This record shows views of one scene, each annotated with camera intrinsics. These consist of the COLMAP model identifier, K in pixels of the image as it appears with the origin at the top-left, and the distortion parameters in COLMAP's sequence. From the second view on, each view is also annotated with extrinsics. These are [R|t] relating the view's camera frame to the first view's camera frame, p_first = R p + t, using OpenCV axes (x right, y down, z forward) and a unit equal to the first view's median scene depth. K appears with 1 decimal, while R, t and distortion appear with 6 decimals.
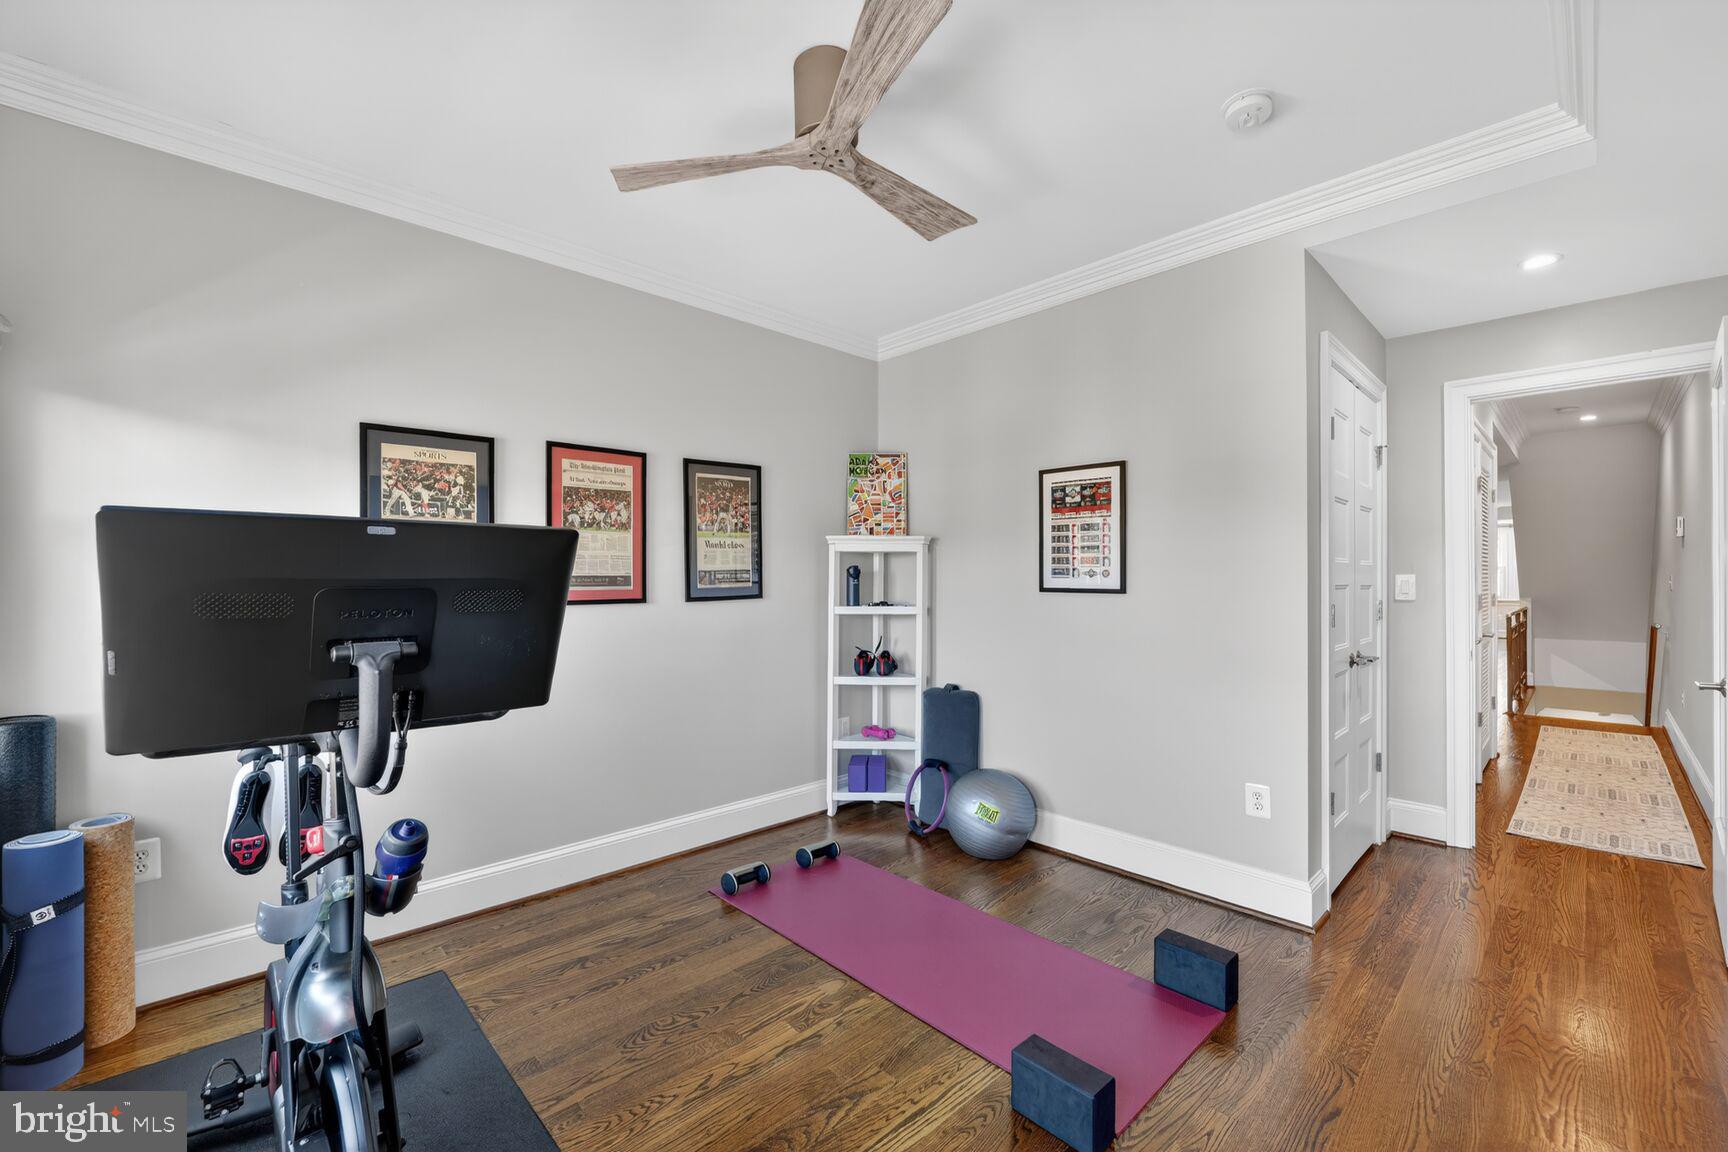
lens RADIAL K [[711.7, 0, 860.4], [0, 711.7, 578.1], [0, 0, 1]] dist [-0.010484, -0.000407]
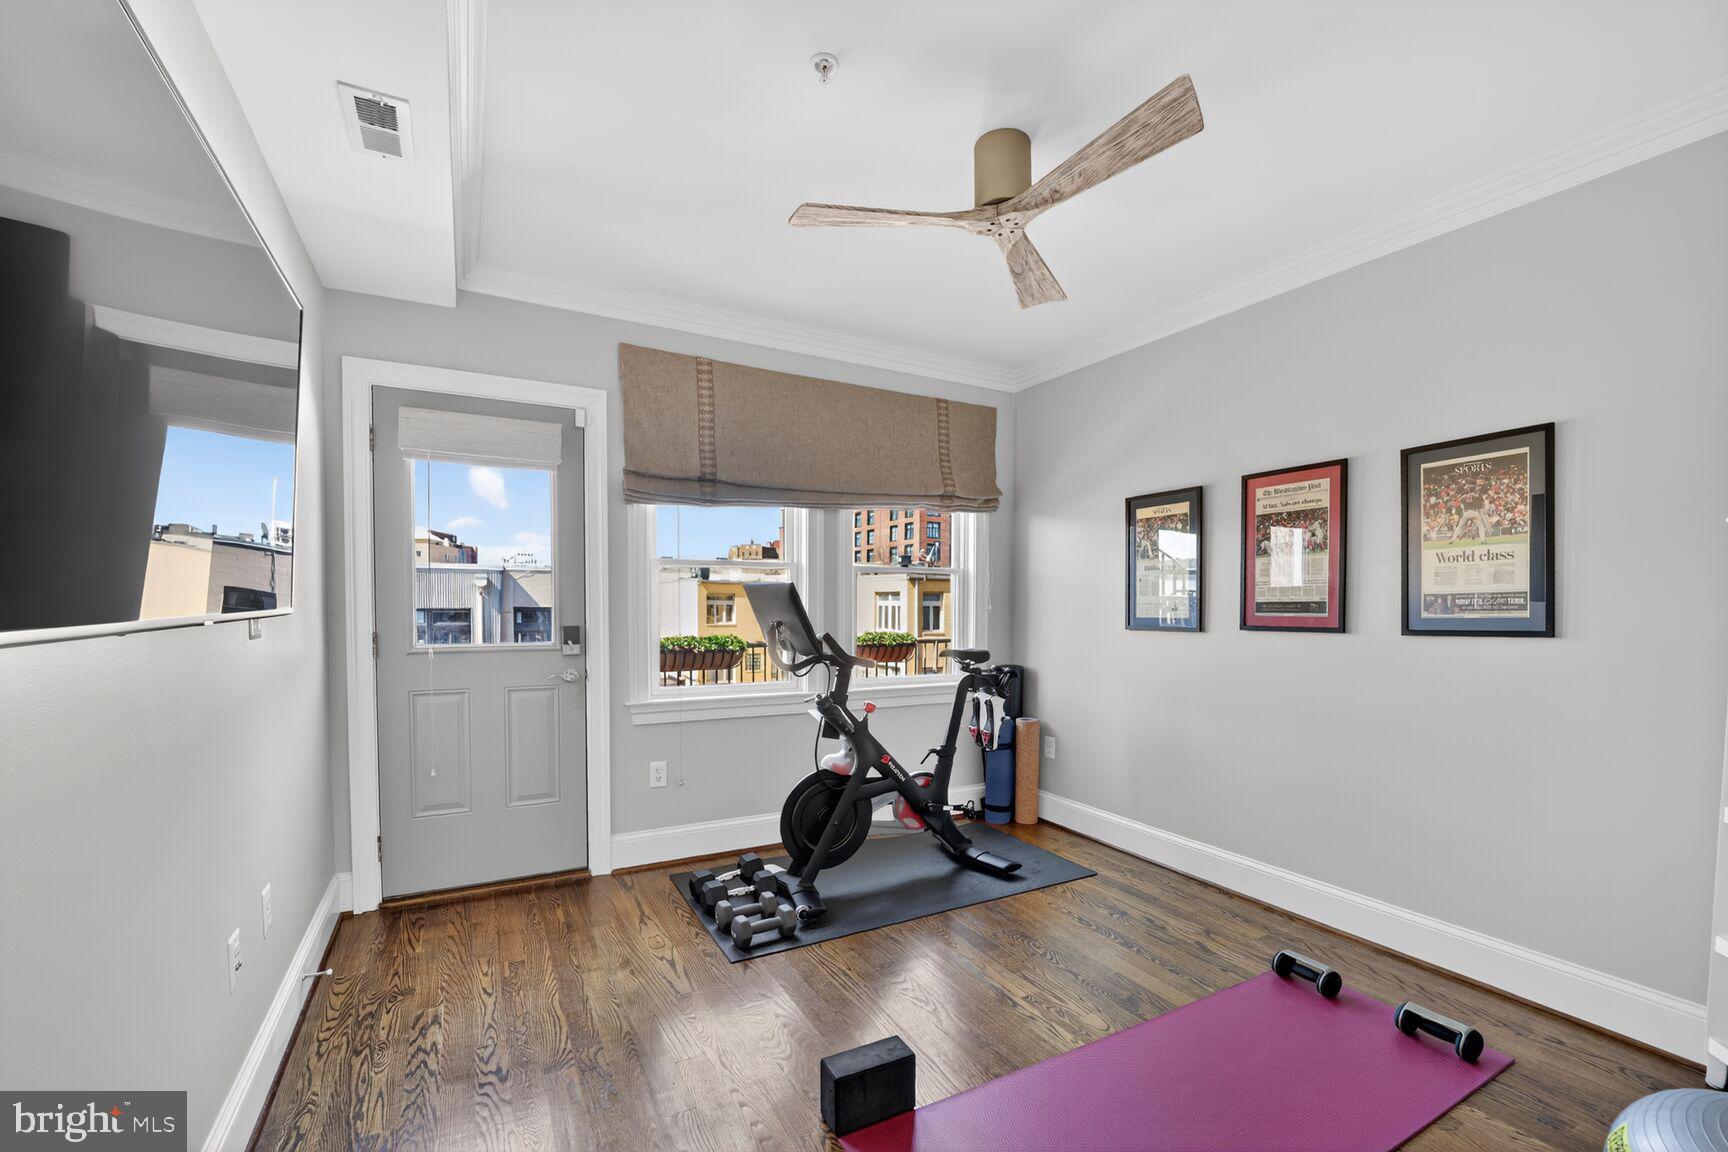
lens RADIAL K [[711.7, 0, 872.6], [0, 711.7, 629.5], [0, 0, 1]] dist [-0.010484, -0.000407]
pose [[-0.235739, 0.033489, -0.971239, 0.682555], [-0.004679, 0.999355, 0.035595, 0.002901], [0.971805, 0.012936, -0.235431, 0.657736]]
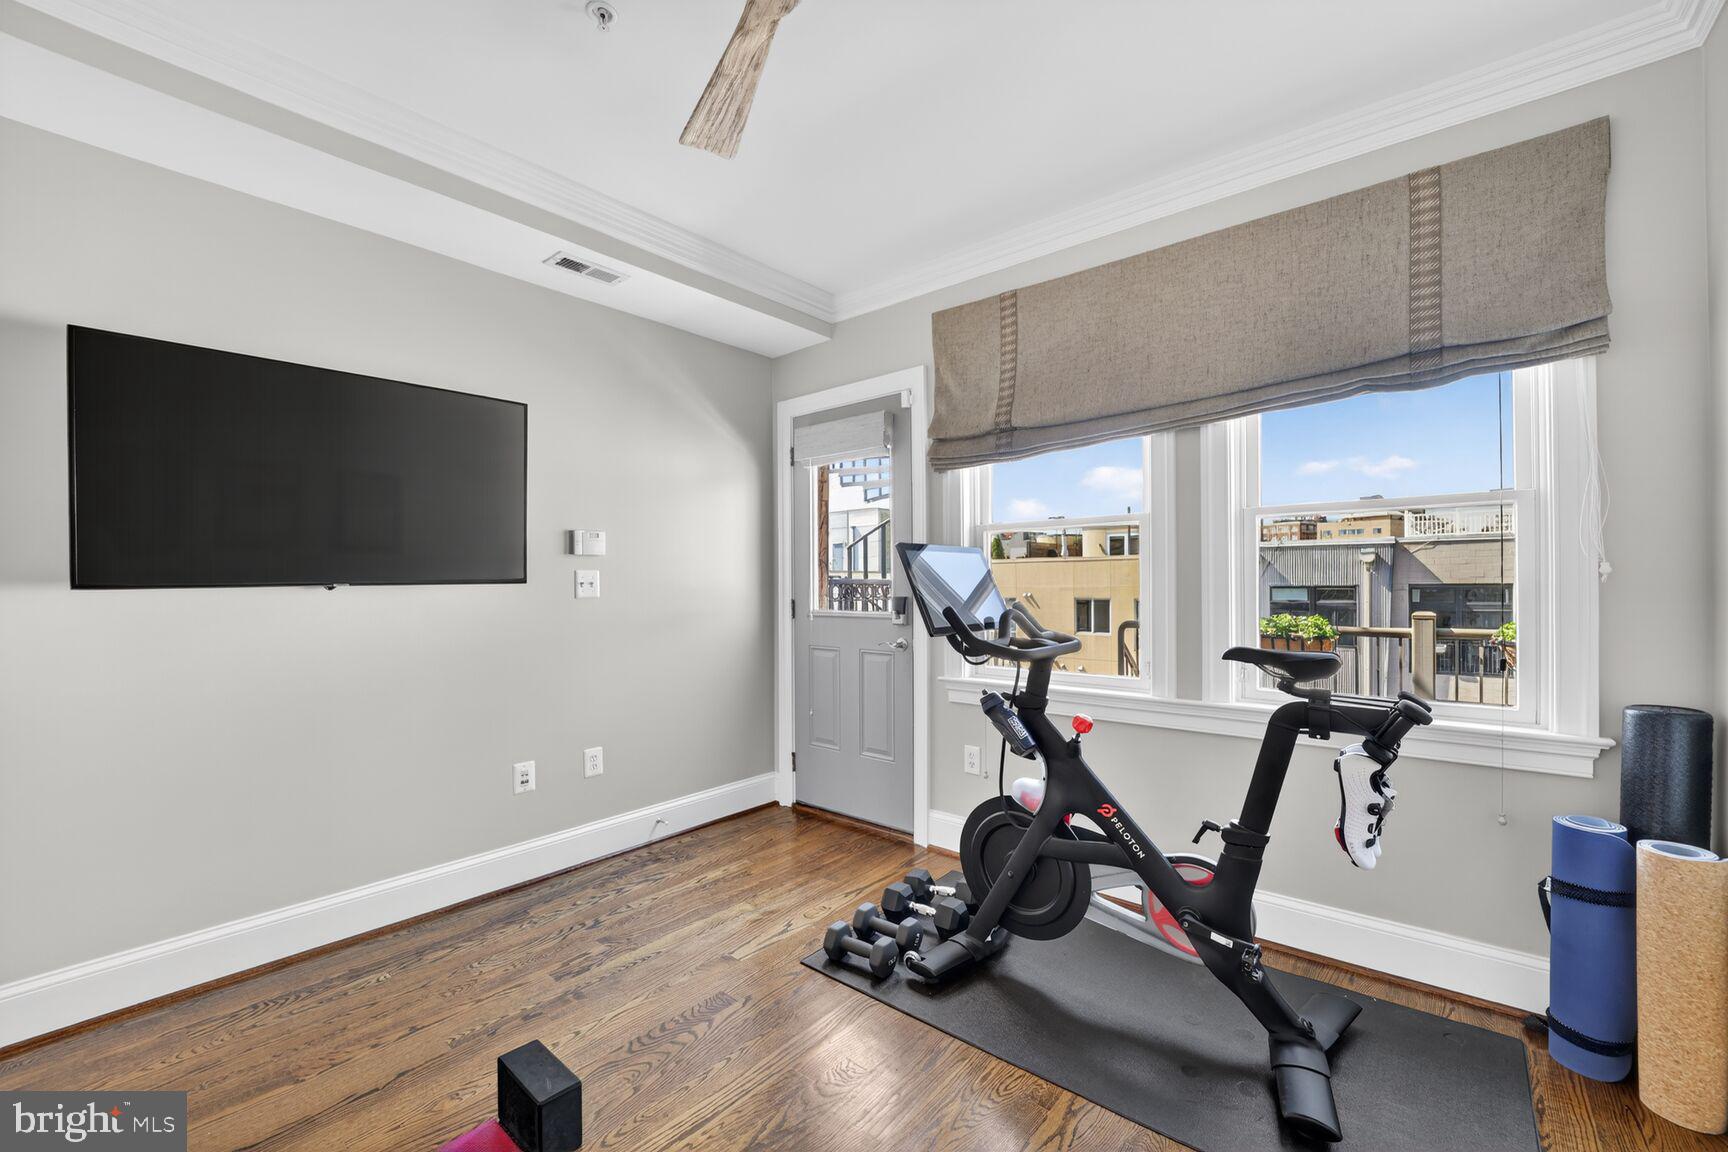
lens RADIAL K [[711.7, 0, 876.5], [0, 711.7, 582.6], [0, 0, 1]] dist [-0.010484, -0.000407]
pose [[-0.990711, 0.006992, -0.135803, -0.023869], [0.007364, 0.999970, -0.002239, 0.016566], [0.135783, -0.003218, -0.990733, 1.060651]]
